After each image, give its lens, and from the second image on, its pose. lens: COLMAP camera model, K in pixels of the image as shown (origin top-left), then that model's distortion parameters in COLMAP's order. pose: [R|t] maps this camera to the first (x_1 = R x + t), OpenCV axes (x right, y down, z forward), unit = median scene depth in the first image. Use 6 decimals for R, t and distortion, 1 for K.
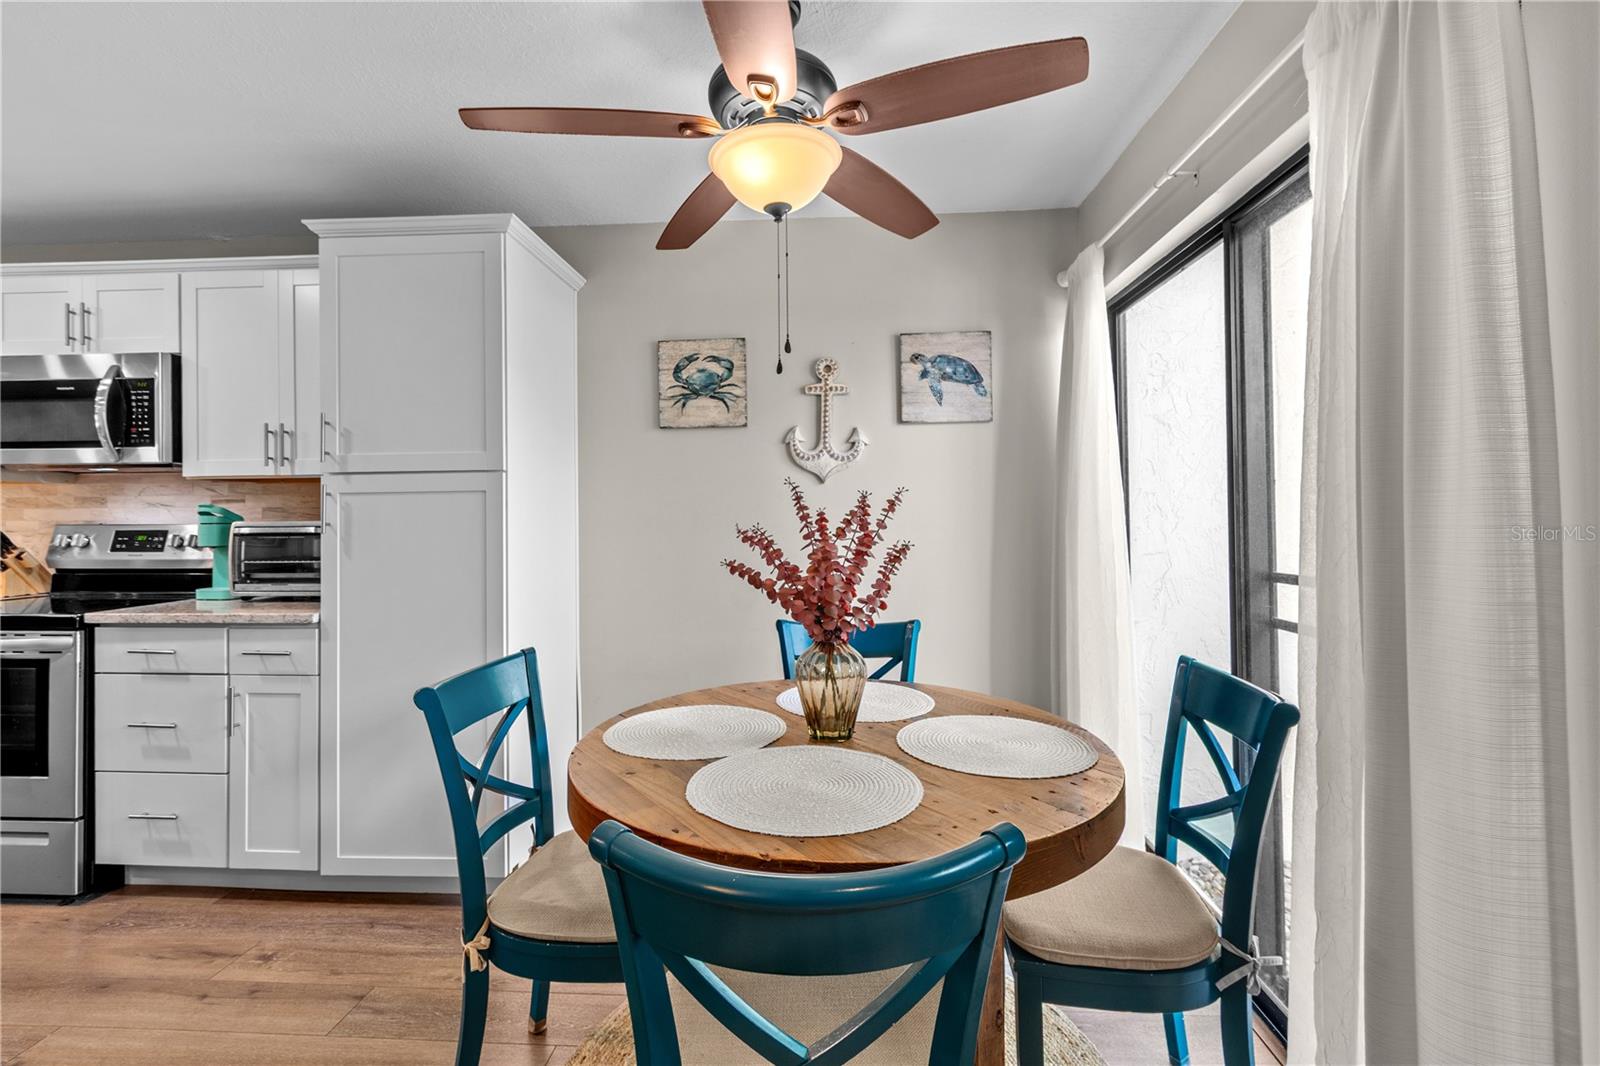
lens RADIAL K [[725.8, 0, 795.0], [0, 725.8, 504.7], [0, 0, 1]] dist [0.003181, 0.000537]
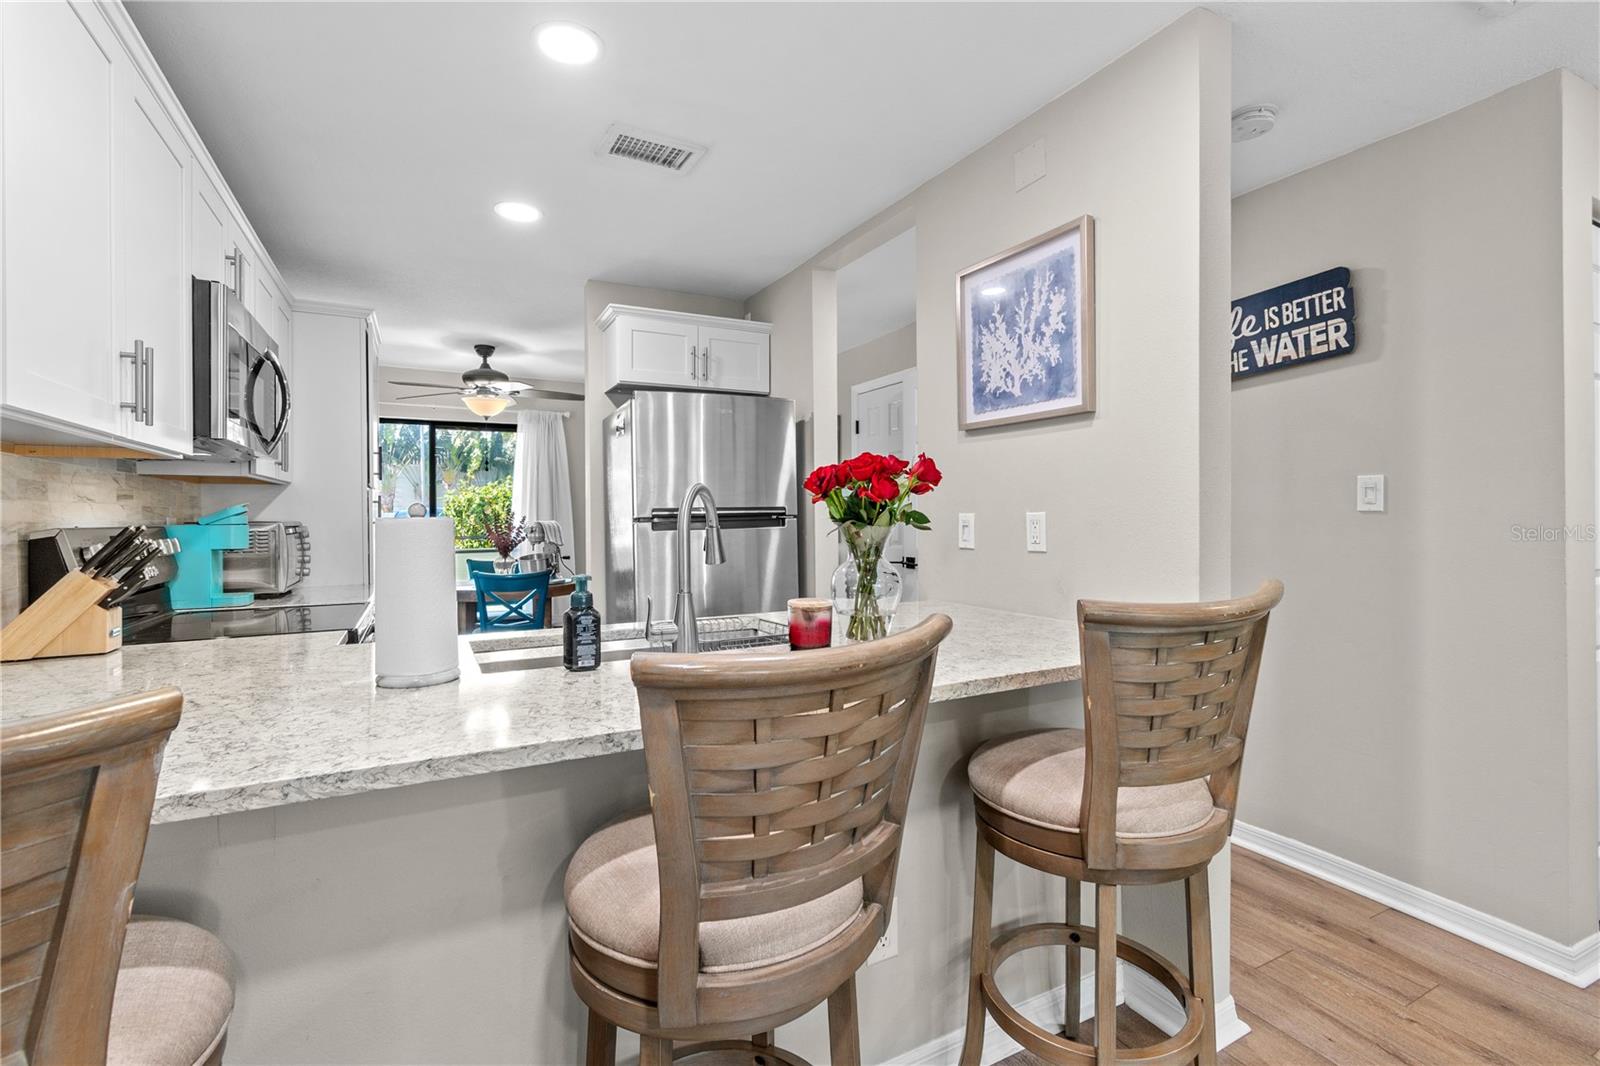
lens RADIAL K [[721.1, 0, 798.0], [0, 721.1, 517.6], [0, 0, 1]] dist [0.003893, 0.000056]
pose [[-0.519648, 0.007359, 0.854349, -1.920159], [-0.002473, 0.999946, -0.010118, 0.024673], [-0.854377, -0.007371, -0.519602, 0.855592]]
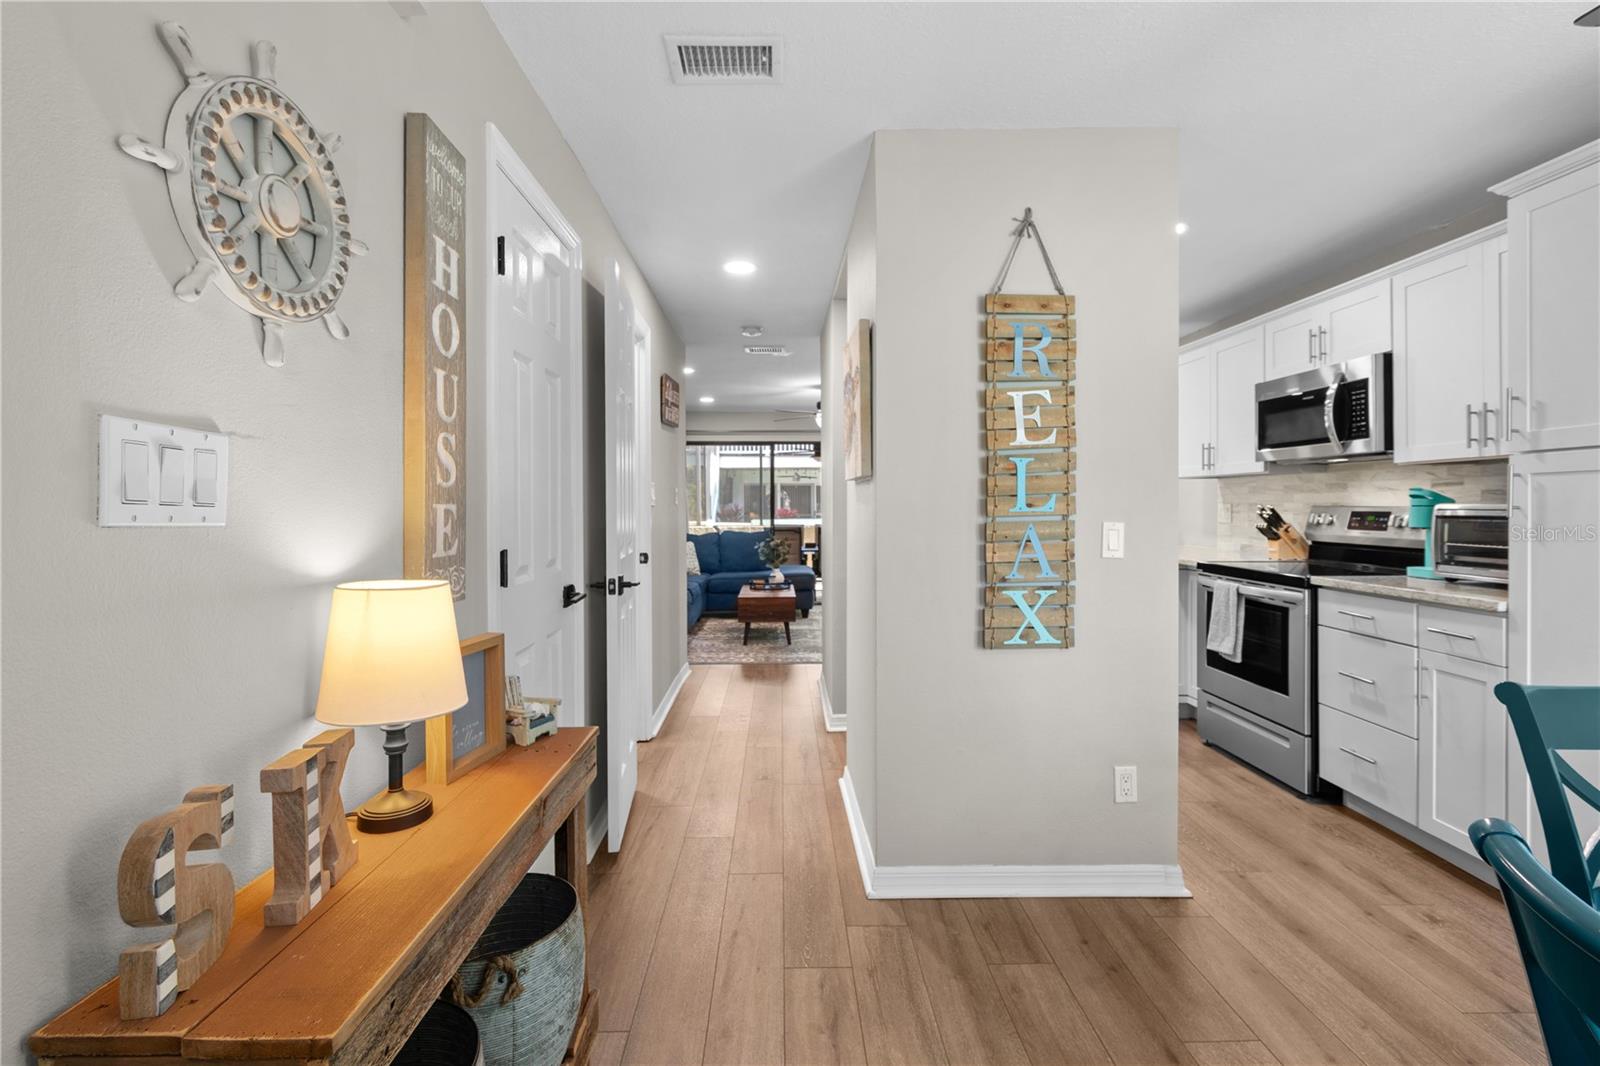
lens RADIAL K [[723.5, 0, 789.5], [0, 723.5, 512.1], [0, 0, 1]] dist [0.003180, -0.000568]
pose [[0.081760, 0.016734, -0.996512, 0.169280], [0.017098, 0.999688, 0.018190, 0.000052], [0.996505, -0.018526, 0.081449, 0.000051]]
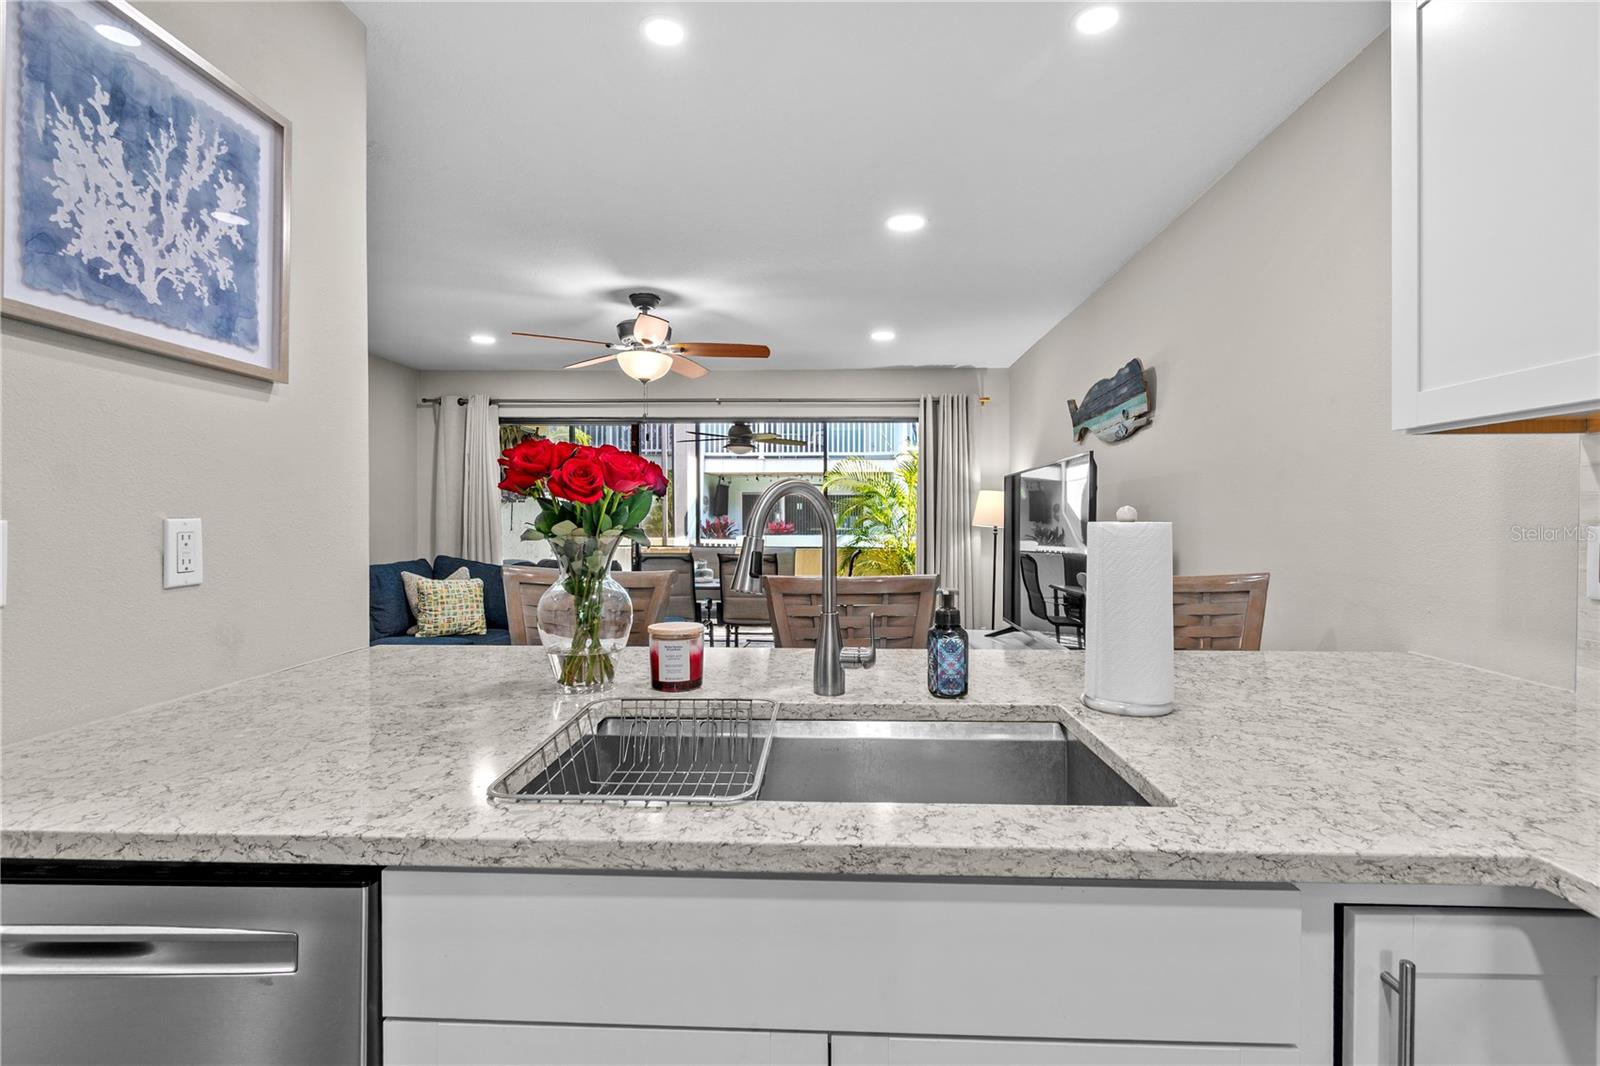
lens RADIAL K [[731.9, 0, 807.3], [0, 731.9, 522.3], [0, 0, 1]] dist [0.000206, 0.000242]
pose [[0.026196, 0.013949, -0.999559, -0.964955], [0.013086, 0.999812, 0.014295, 0.012461], [0.999571, -0.013455, 0.026009, 0.624790]]
